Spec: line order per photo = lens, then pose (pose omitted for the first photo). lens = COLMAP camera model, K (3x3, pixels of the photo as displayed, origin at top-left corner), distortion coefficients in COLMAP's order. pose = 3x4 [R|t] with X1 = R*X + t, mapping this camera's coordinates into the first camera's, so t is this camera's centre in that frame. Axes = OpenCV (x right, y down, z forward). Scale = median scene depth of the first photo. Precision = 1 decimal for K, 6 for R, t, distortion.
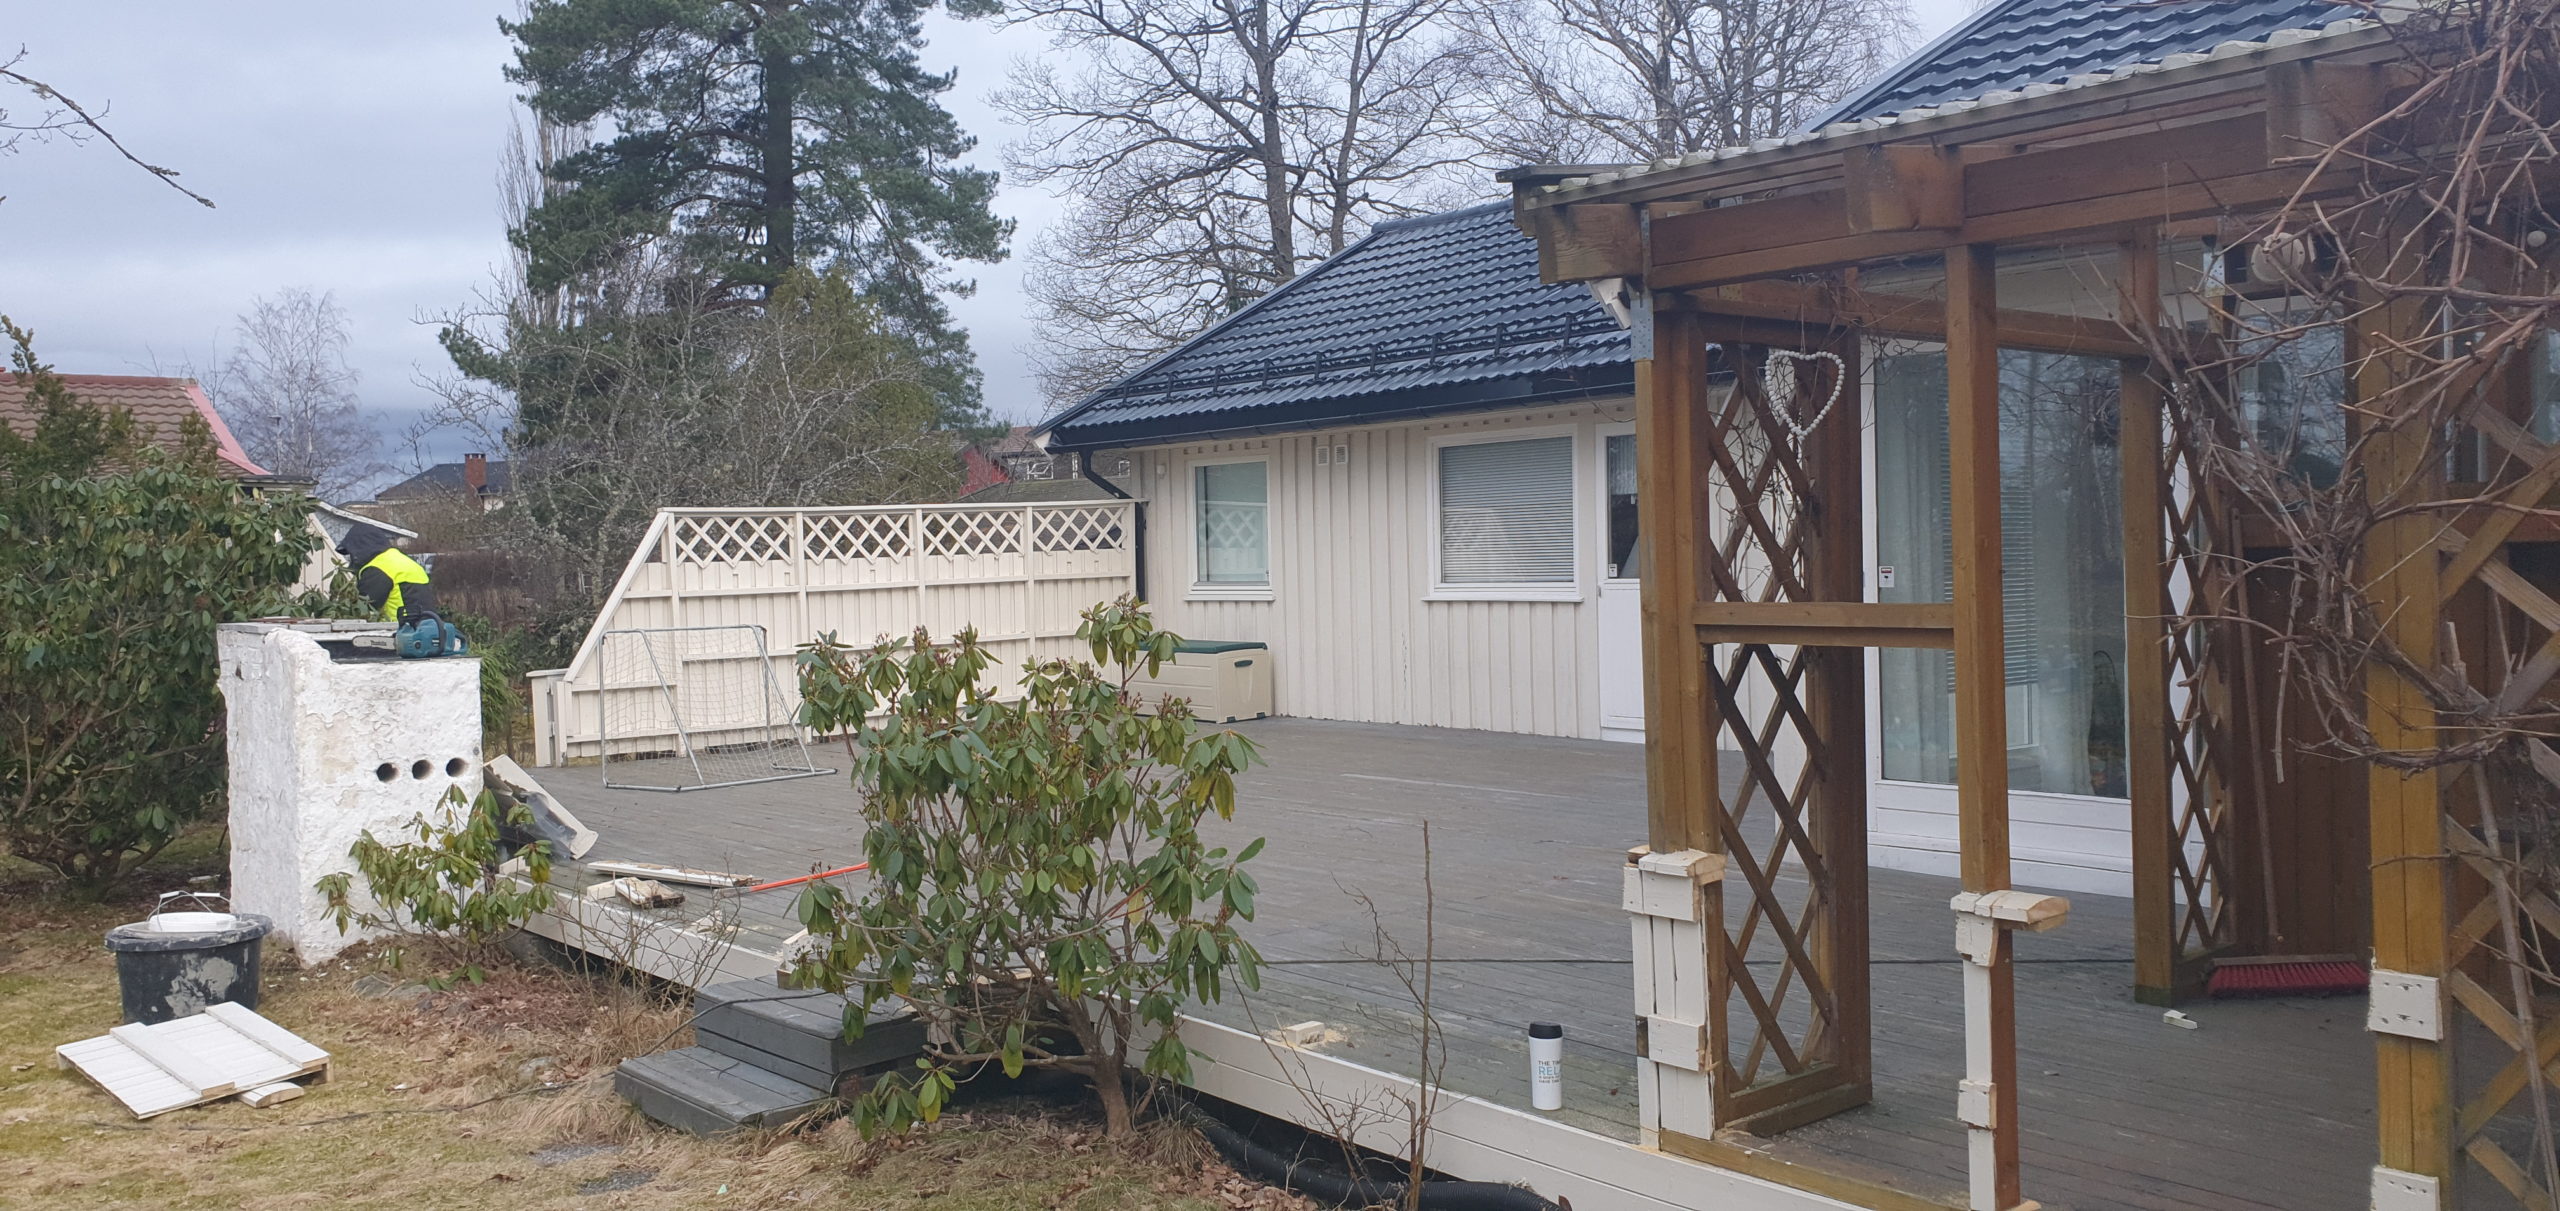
lens RADIAL K [[1945.6, 0, 1287.0], [0, 1945.6, 606.2], [0, 0, 1]] dist [0.031571, -0.016701]
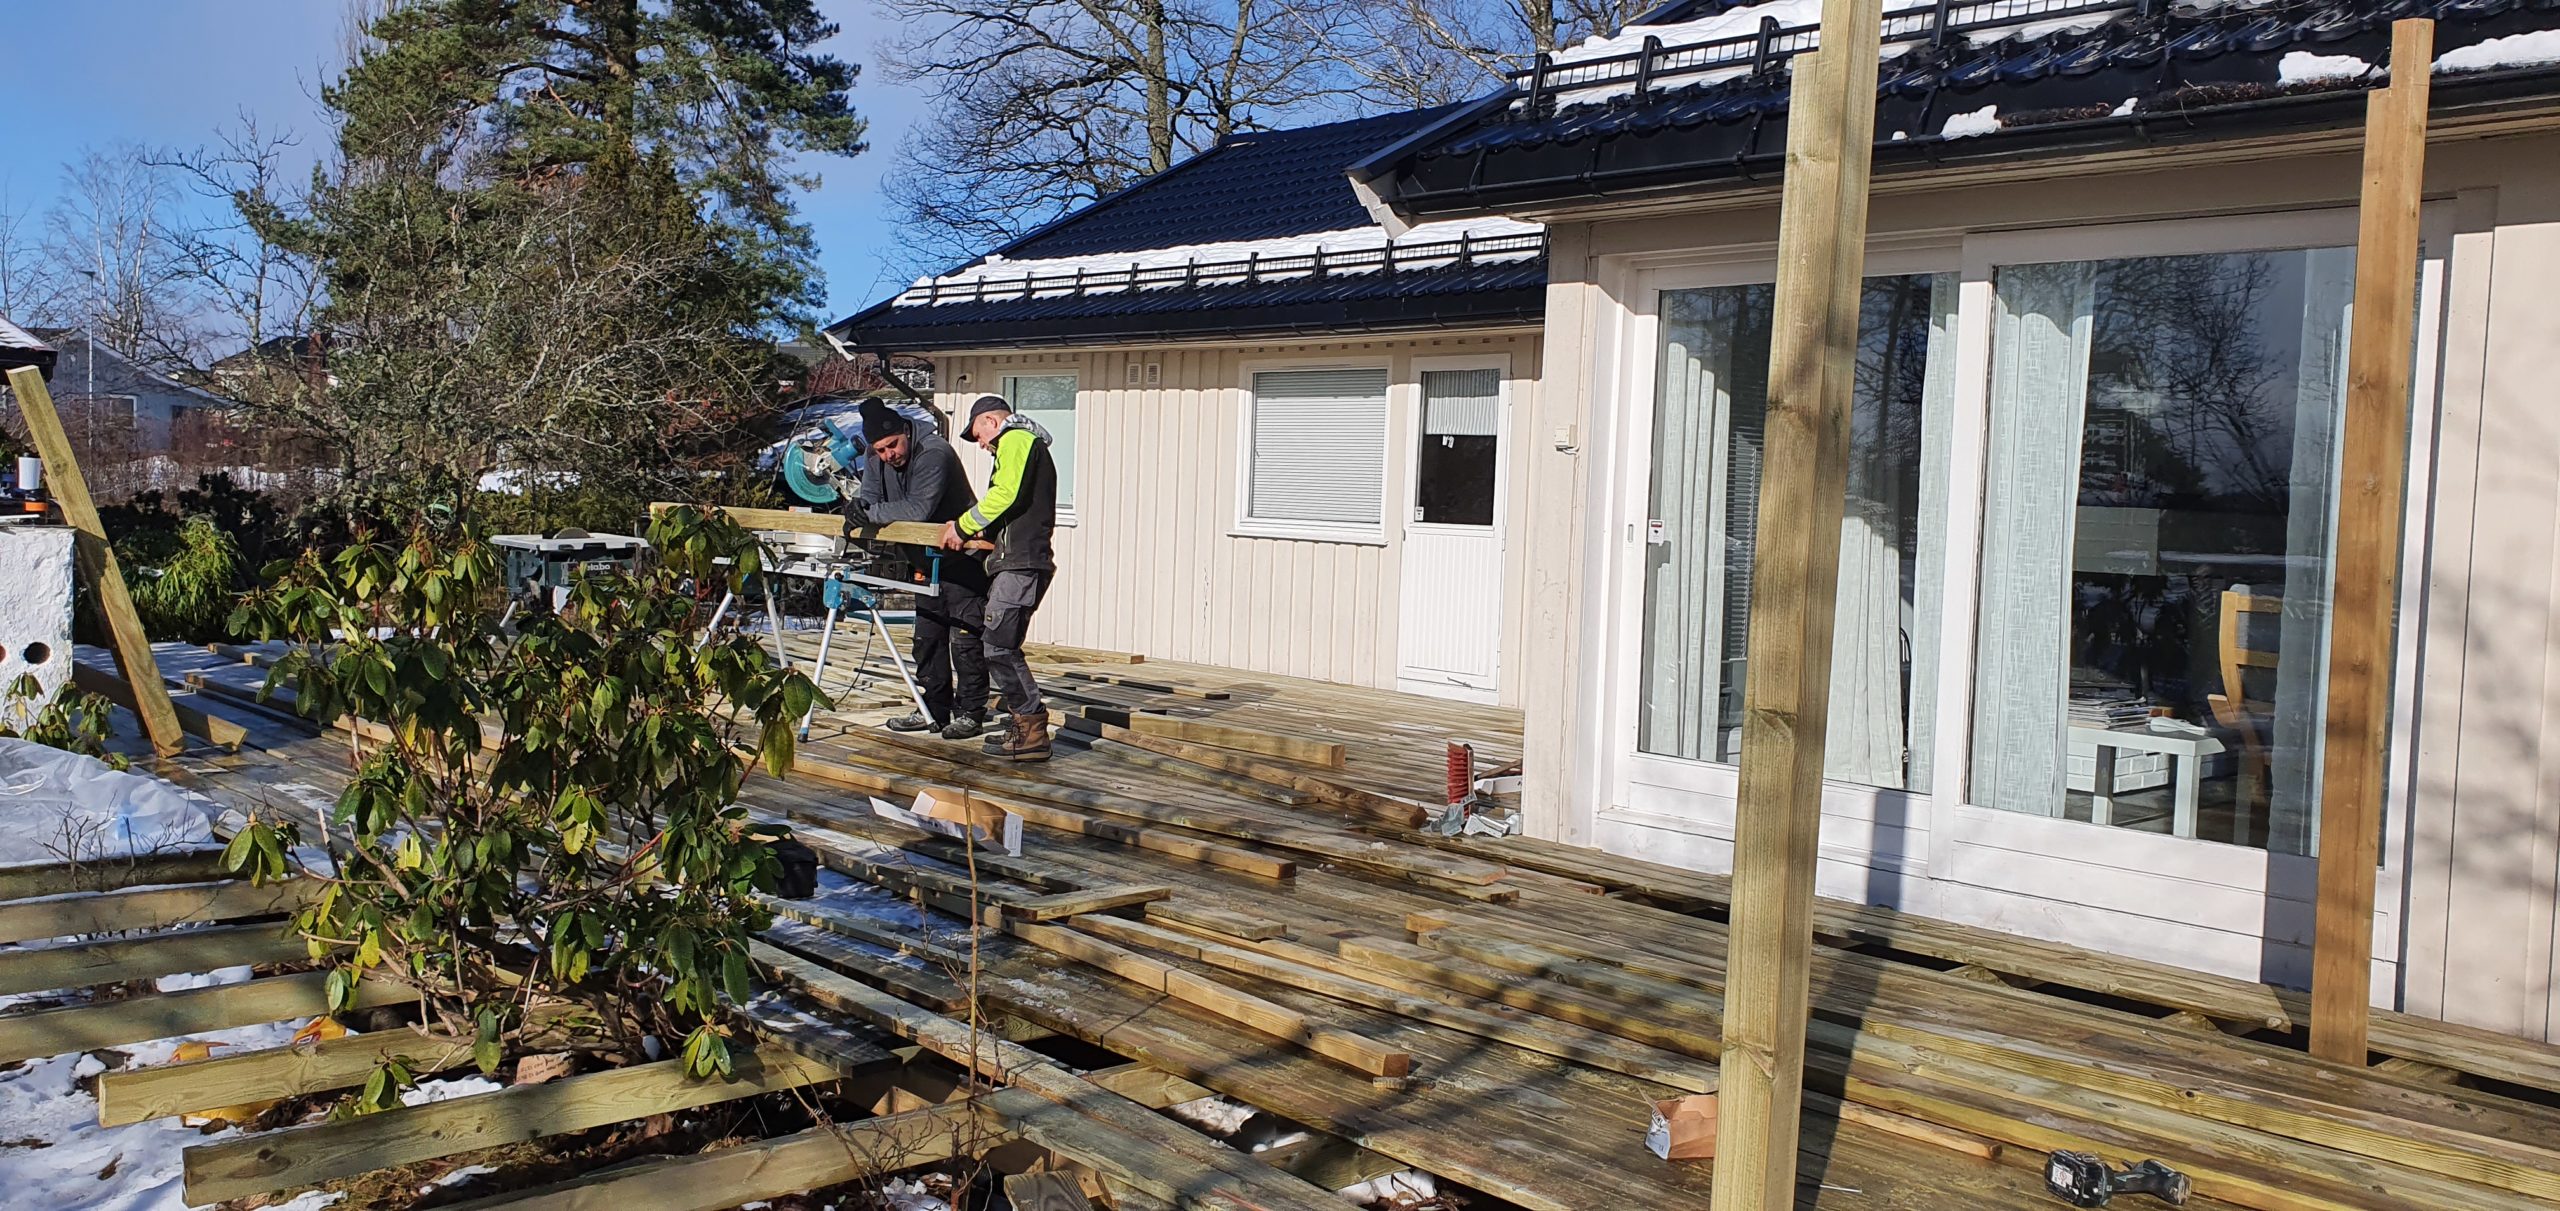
lens RADIAL K [[1945.6, 0, 1272.4], [0, 1945.6, 597.7], [0, 0, 1]] dist [0.031571, -0.016701]
pose [[0.997030, 0.057638, 0.051078, 0.079431], [-0.059106, 0.997867, 0.027715, 0.000520], [-0.049372, -0.030651, 0.998310, 0.102624]]
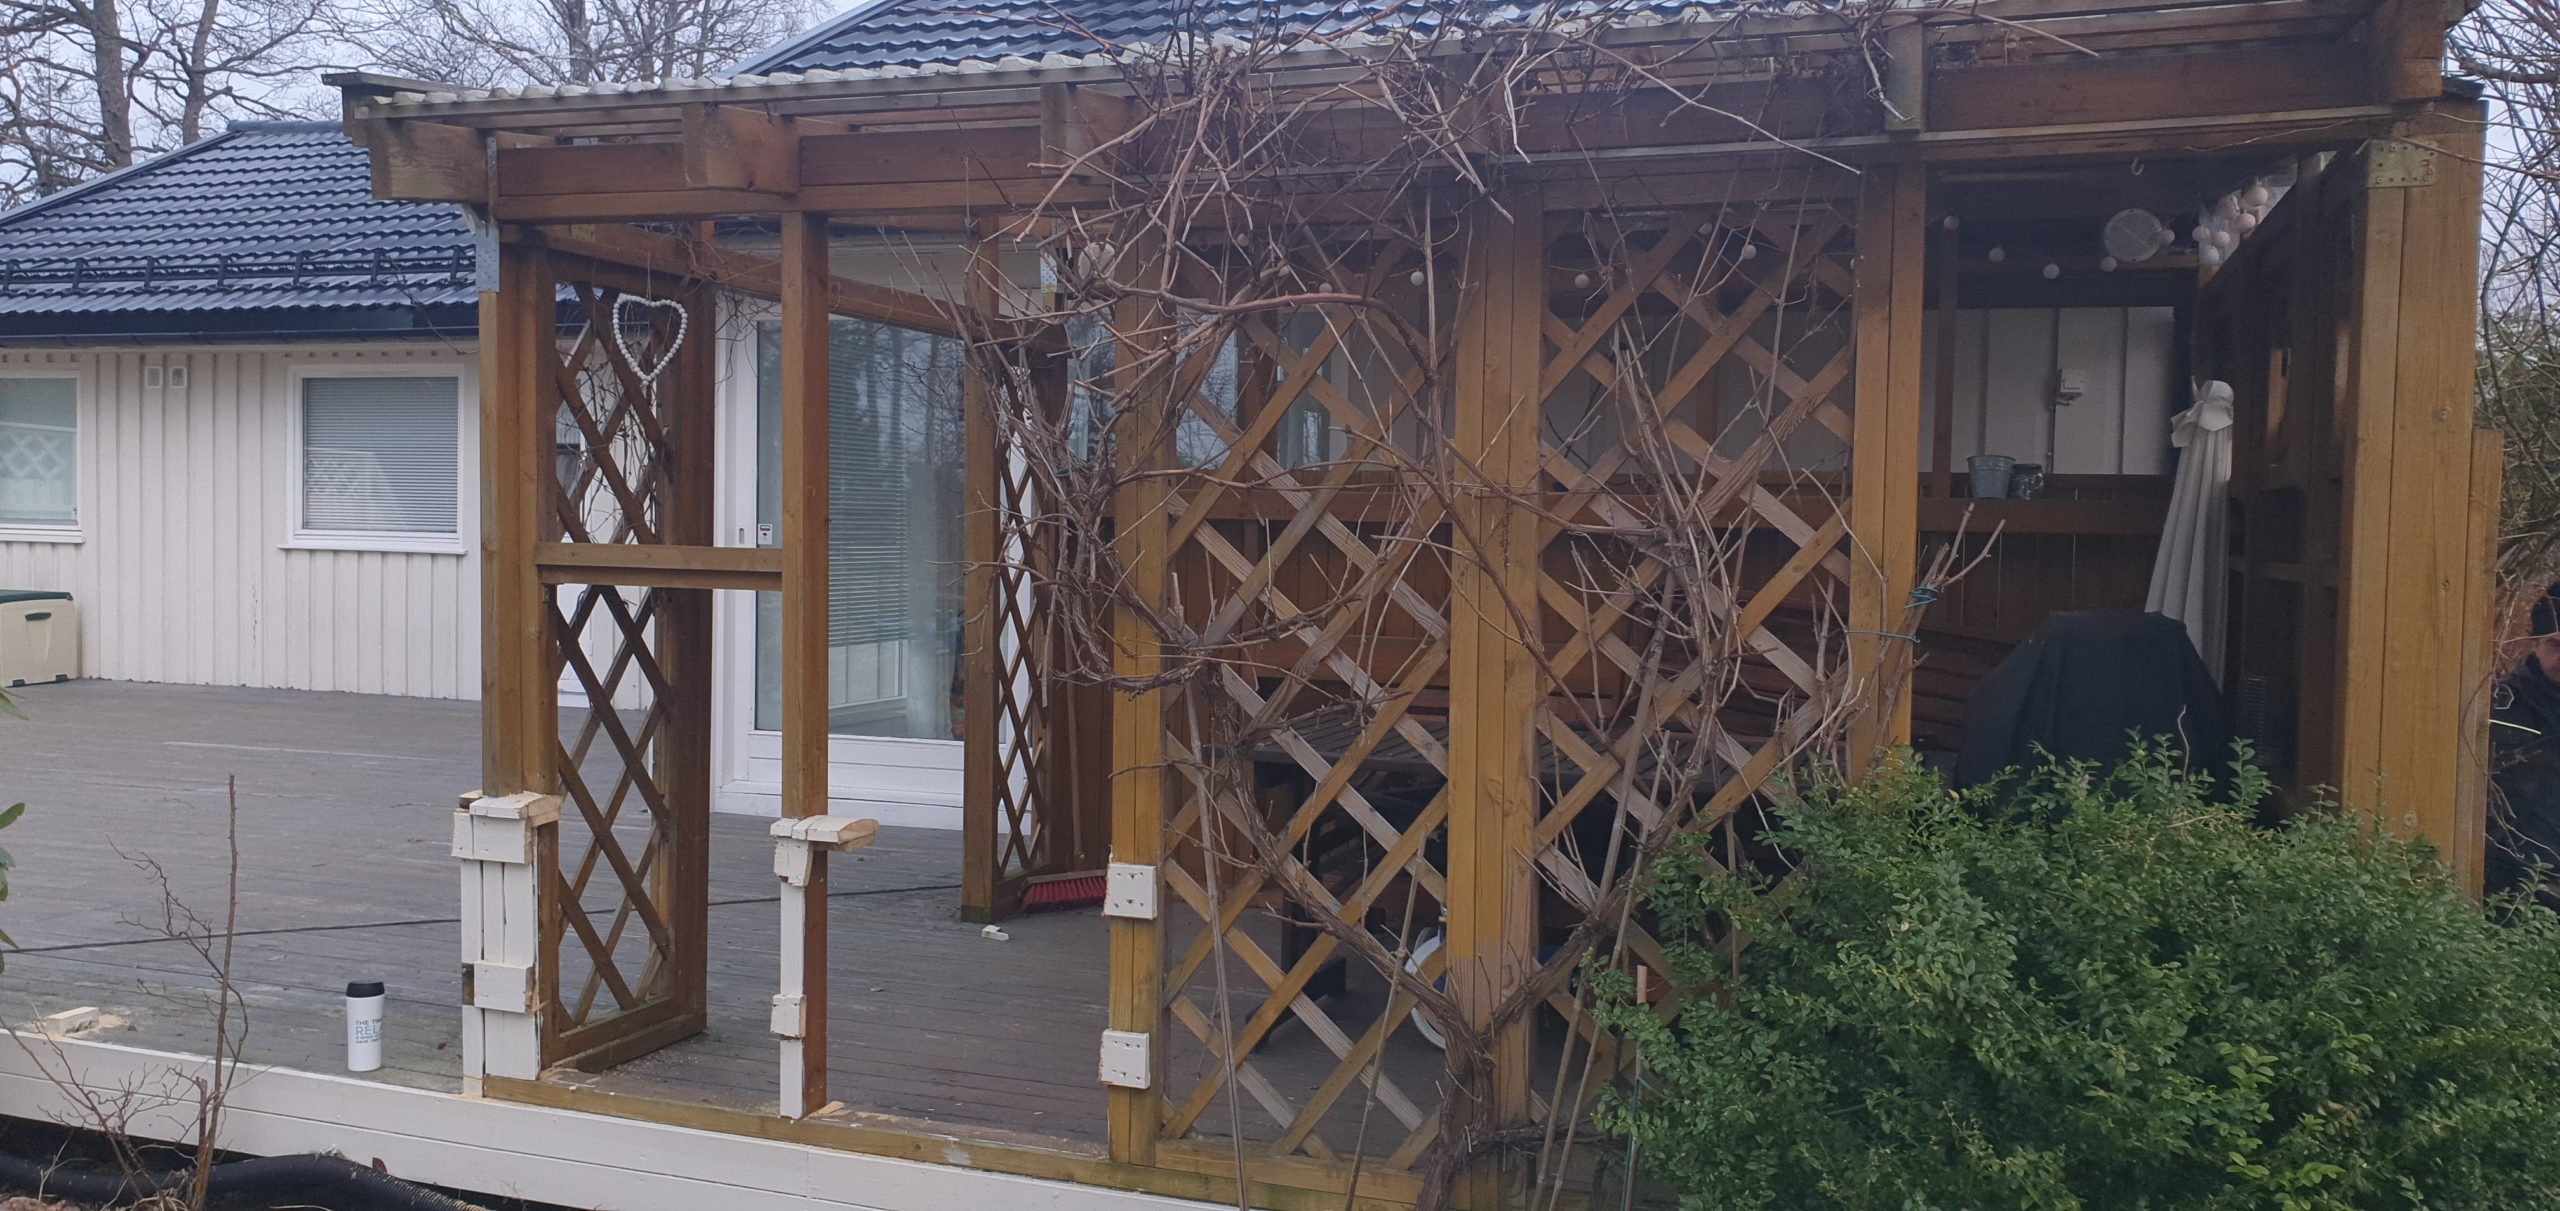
lens RADIAL K [[1945.6, 0, 1268.5], [0, 1945.6, 608.4], [0, 0, 1]] dist [0.031571, -0.016701]
pose [[0.863244, 0.018051, 0.504463, 0.015040], [-0.026889, 0.999586, 0.010246, 0.005718], [-0.504070, -0.022409, 0.863372, -0.021258]]
